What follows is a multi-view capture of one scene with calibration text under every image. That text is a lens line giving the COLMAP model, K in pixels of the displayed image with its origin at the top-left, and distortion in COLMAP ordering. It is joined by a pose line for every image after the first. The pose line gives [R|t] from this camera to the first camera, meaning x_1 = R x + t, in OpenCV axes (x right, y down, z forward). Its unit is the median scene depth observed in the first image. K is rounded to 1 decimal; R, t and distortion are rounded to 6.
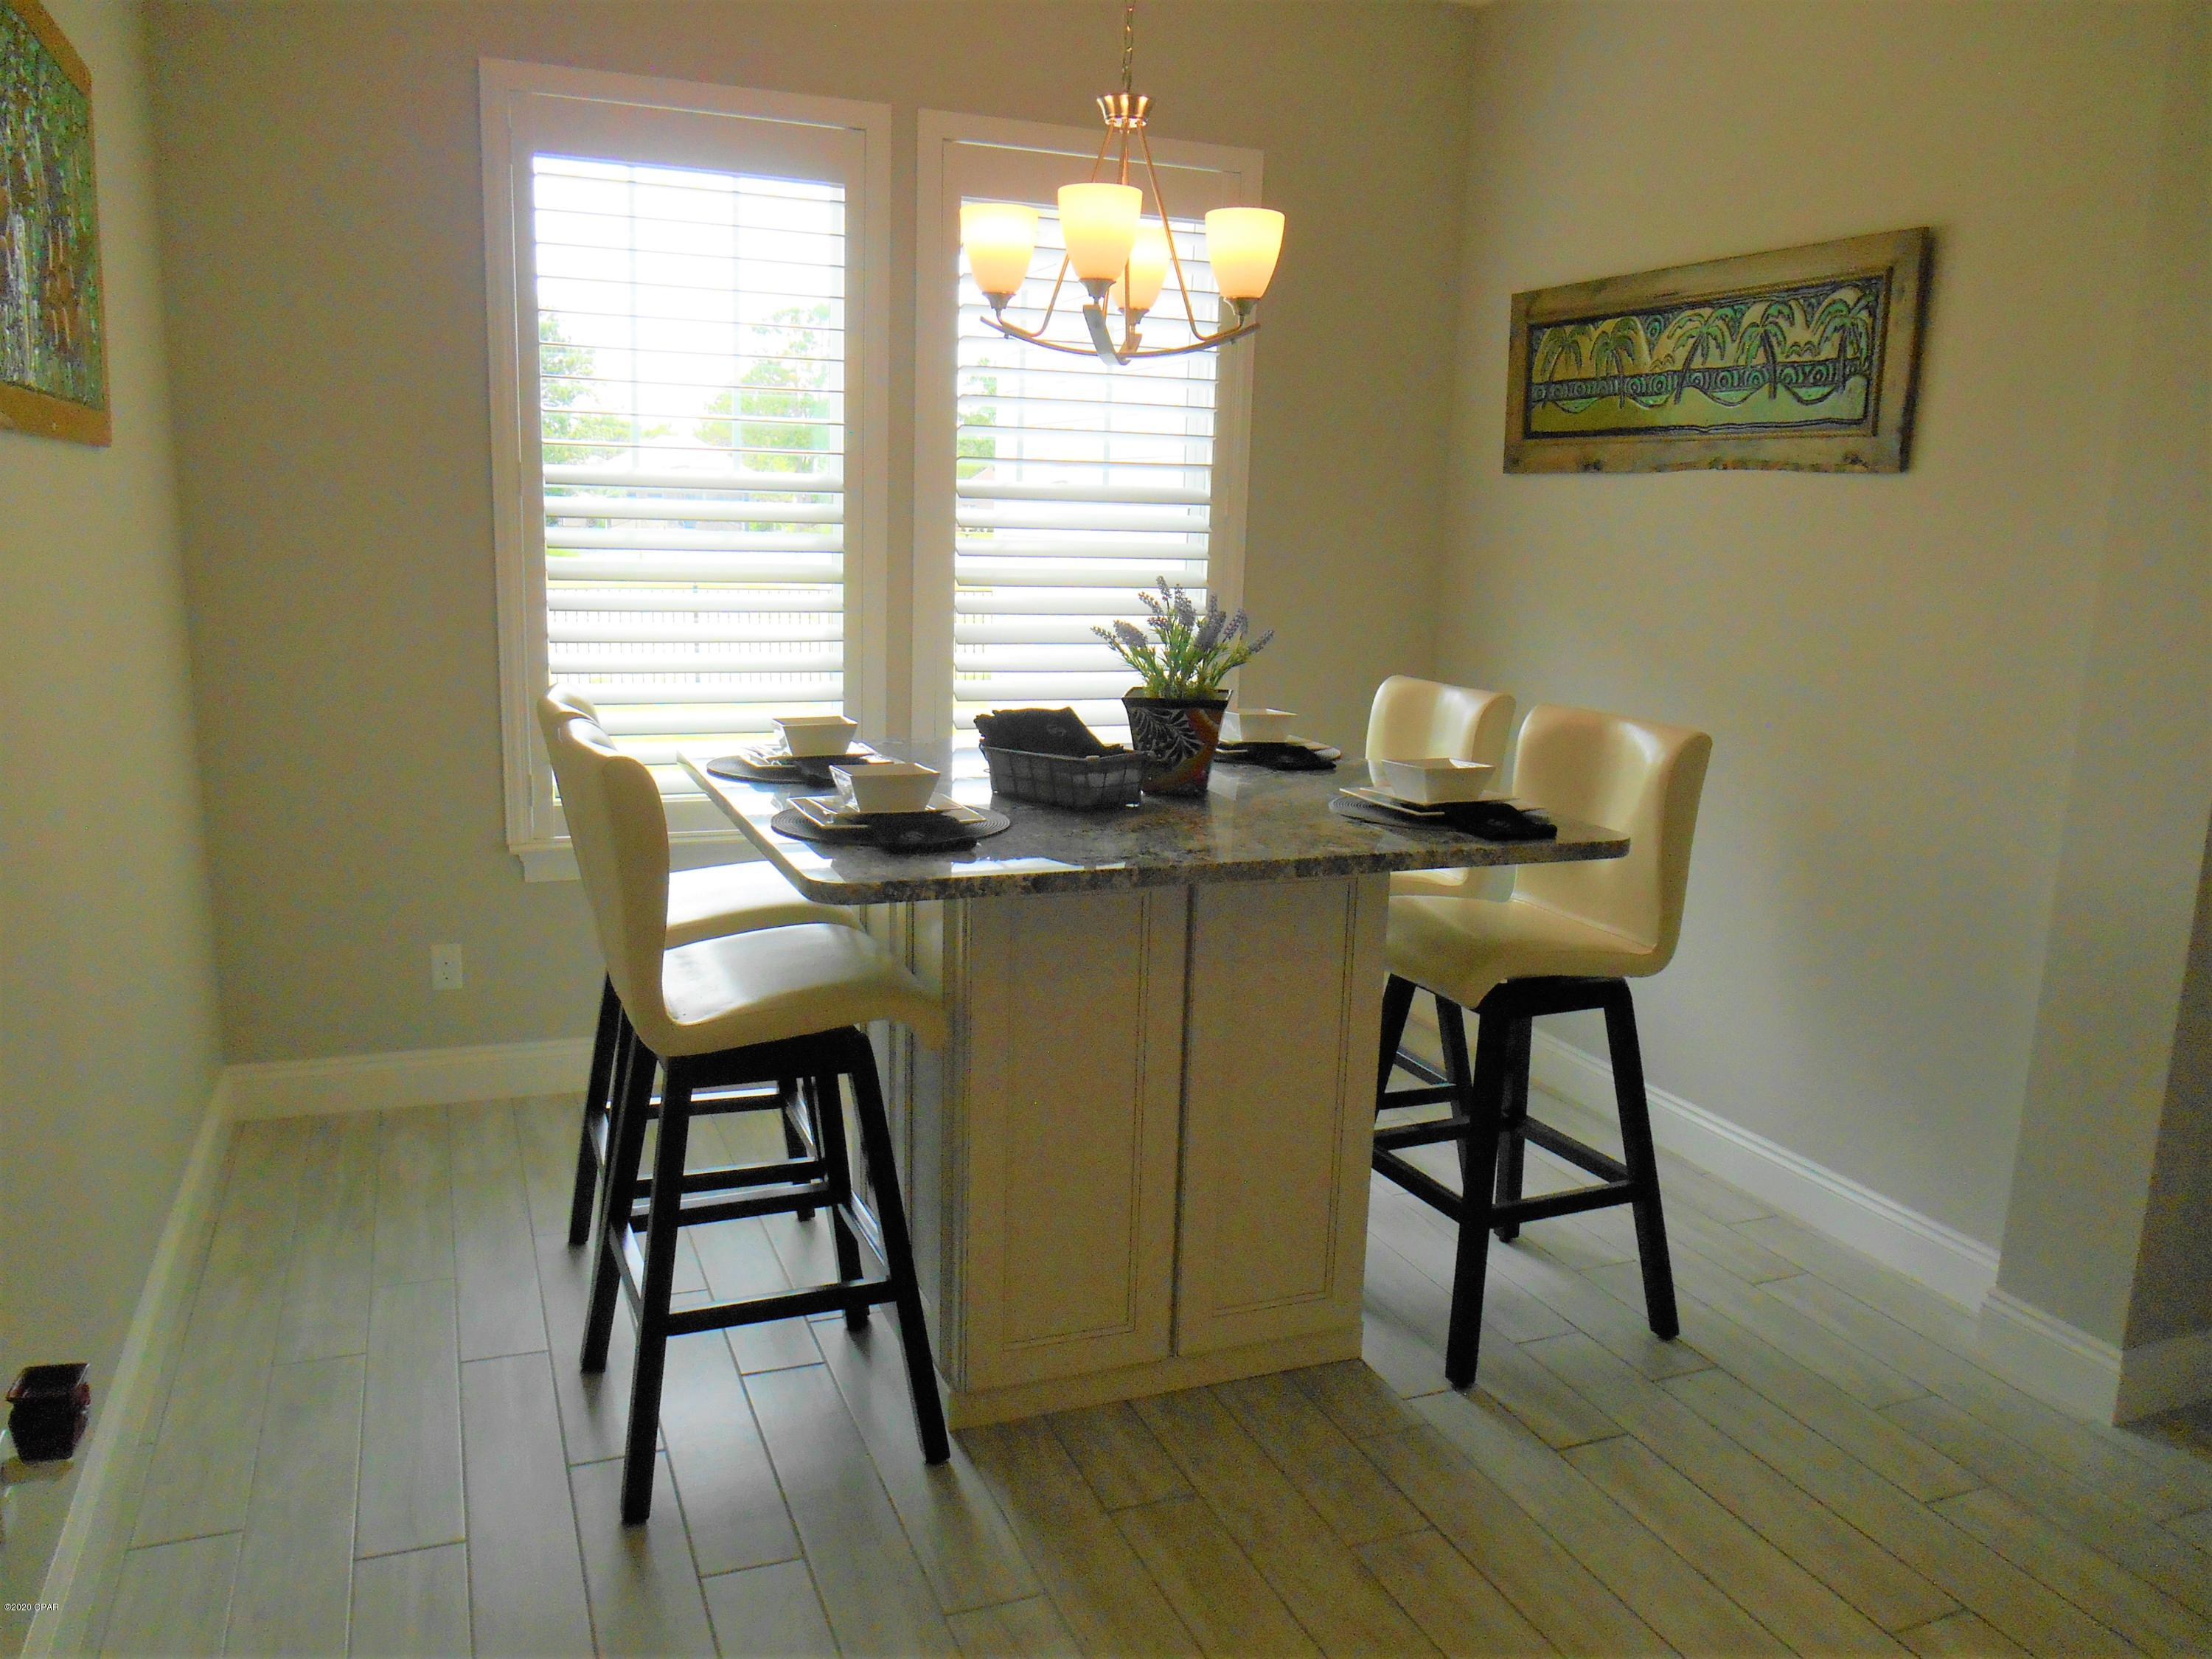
lens RADIAL K [[1689.0, 0, 1112.0], [0, 1689.0, 845.2], [0, 0, 1]] dist [-0.038989, 0.027791]
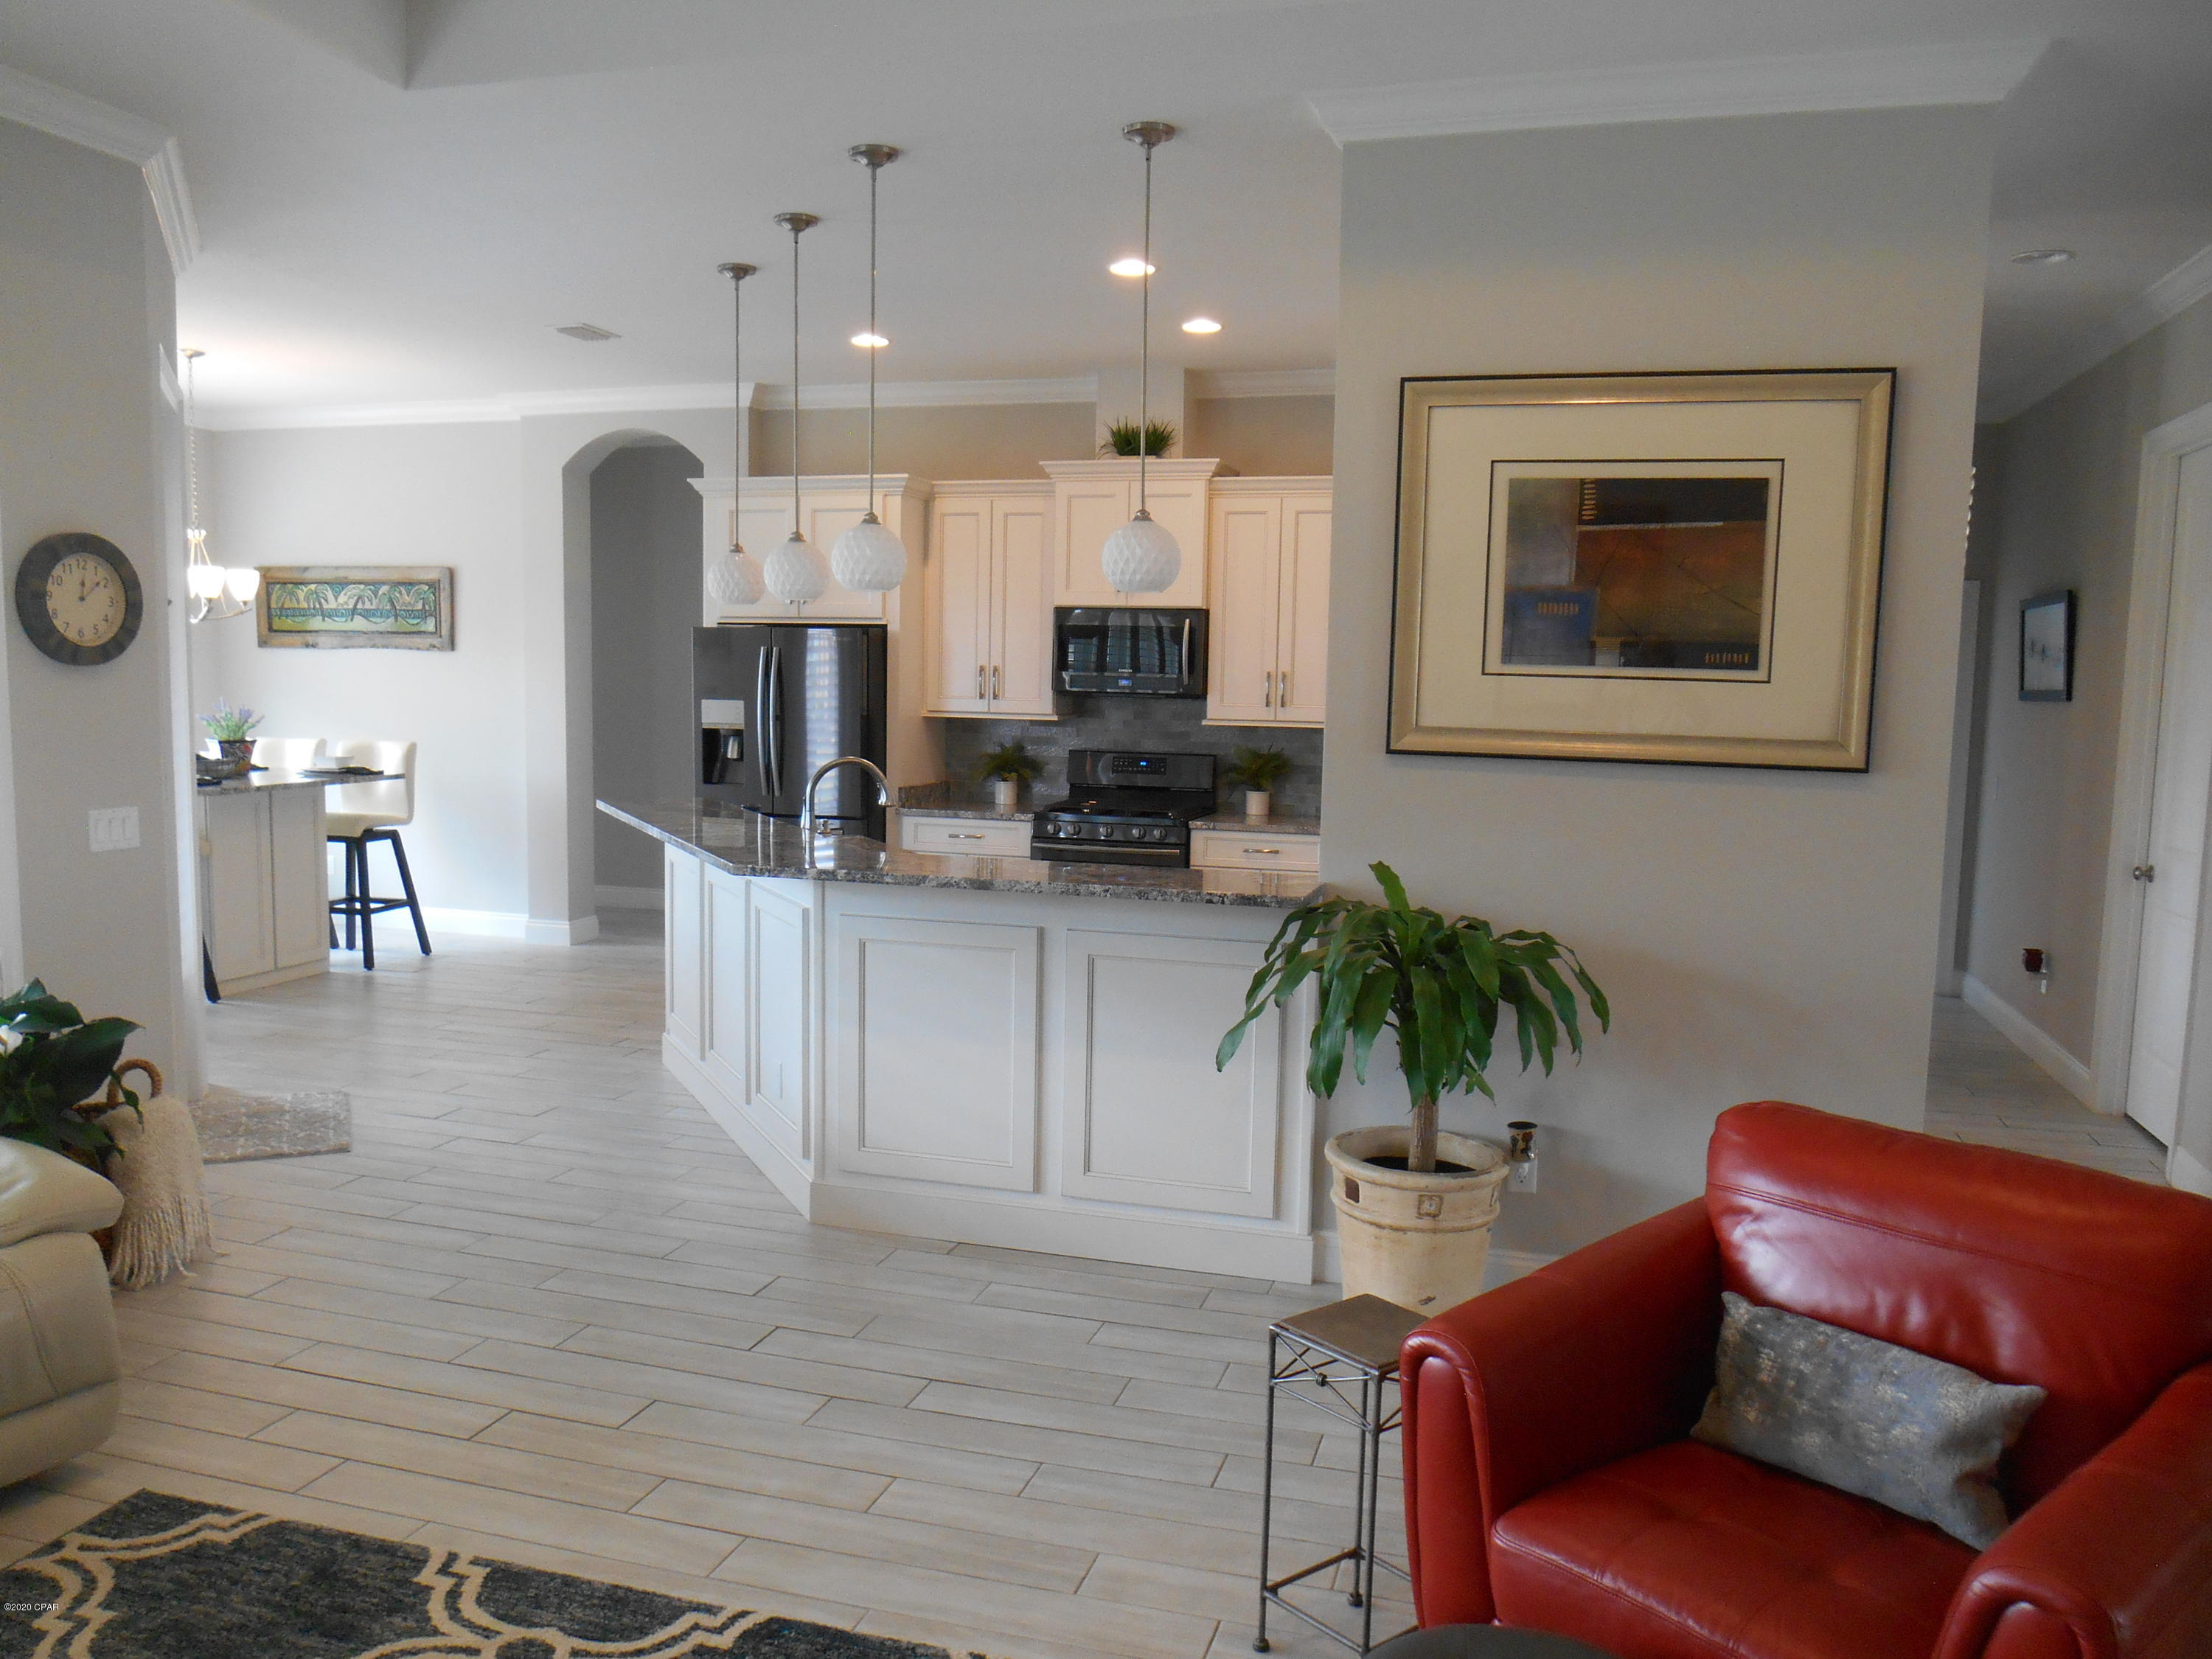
lens RADIAL K [[1689.0, 0, 1113.7], [0, 1689.0, 845.6], [0, 0, 1]] dist [-0.038989, 0.027791]
pose [[0.619957, -0.098334, 0.778450, -1.029854], [0.154110, 0.988051, 0.002078, 0.256556], [-0.769353, 0.118679, 0.627704, -1.531994]]
